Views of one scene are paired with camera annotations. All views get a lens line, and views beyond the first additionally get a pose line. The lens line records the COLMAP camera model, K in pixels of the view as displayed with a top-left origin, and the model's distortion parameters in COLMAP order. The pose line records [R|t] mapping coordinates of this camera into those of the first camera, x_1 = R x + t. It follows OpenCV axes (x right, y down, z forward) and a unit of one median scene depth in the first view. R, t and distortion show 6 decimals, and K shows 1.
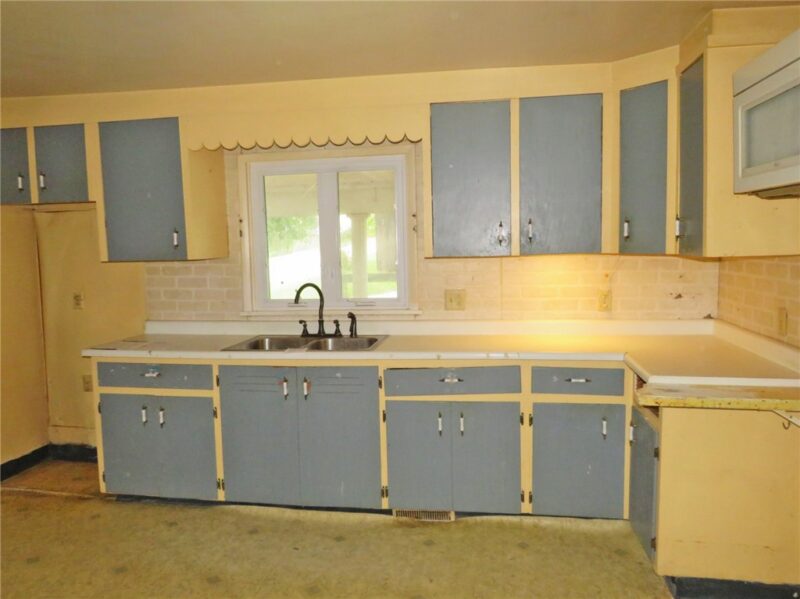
lens RADIAL K [[630.7, 0, 398.2], [0, 630.7, 296.2], [0, 0, 1]] dist [0.001376, -0.000825]
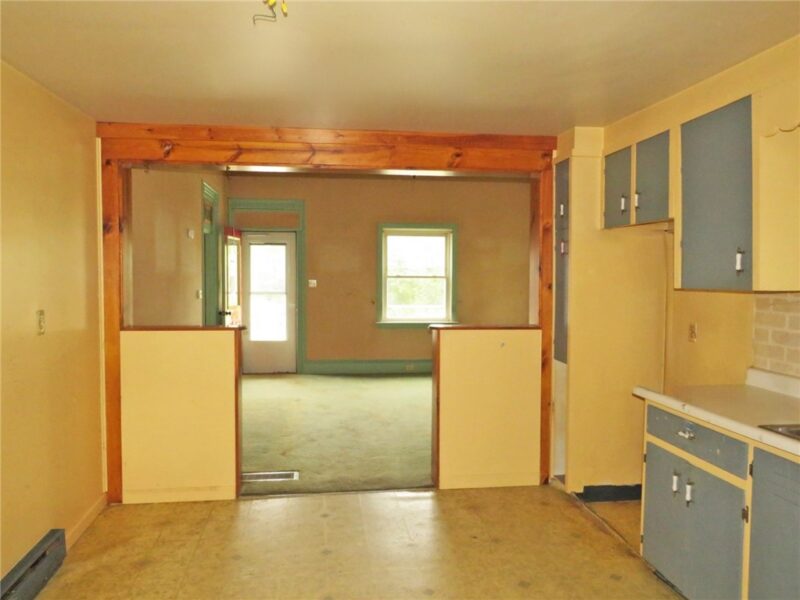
lens RADIAL K [[630.7, 0, 398.8], [0, 630.7, 303.1], [0, 0, 1]] dist [0.001376, -0.000825]
pose [[0.277115, 0.060392, -0.958937, 0.244912], [-0.084775, 0.995667, 0.038207, -0.037126], [0.957090, 0.070707, 0.281034, 0.416225]]
